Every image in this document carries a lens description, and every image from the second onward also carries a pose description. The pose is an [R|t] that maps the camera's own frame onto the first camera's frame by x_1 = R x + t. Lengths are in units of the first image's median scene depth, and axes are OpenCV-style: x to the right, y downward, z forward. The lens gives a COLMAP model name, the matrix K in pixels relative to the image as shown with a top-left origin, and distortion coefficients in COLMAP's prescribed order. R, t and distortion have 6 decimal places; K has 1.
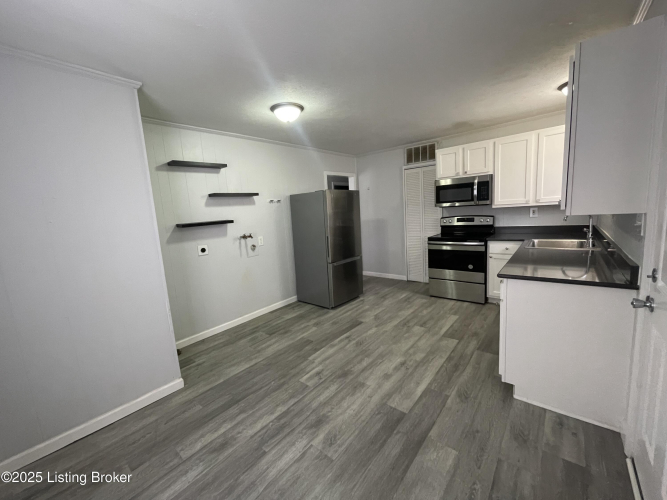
lens RADIAL K [[270.3, 0, 329.2], [0, 270.3, 250.5], [0, 0, 1]] dist [-0.002246, -0.000569]
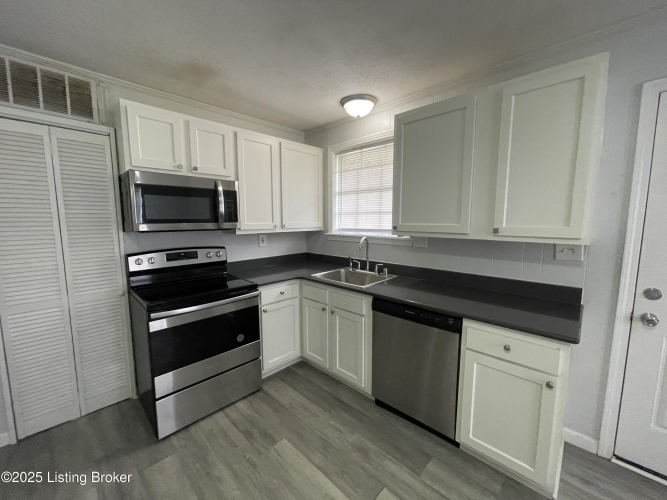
lens RADIAL K [[265.4, 0, 332.1], [0, 265.4, 250.2], [0, 0, 1]] dist [-0.000433, -0.000068]
pose [[0.073266, -0.048028, 0.996155, -0.007696], [0.152163, 0.987684, 0.036429, -0.110784], [-0.985636, 0.148909, 0.079672, 0.738416]]
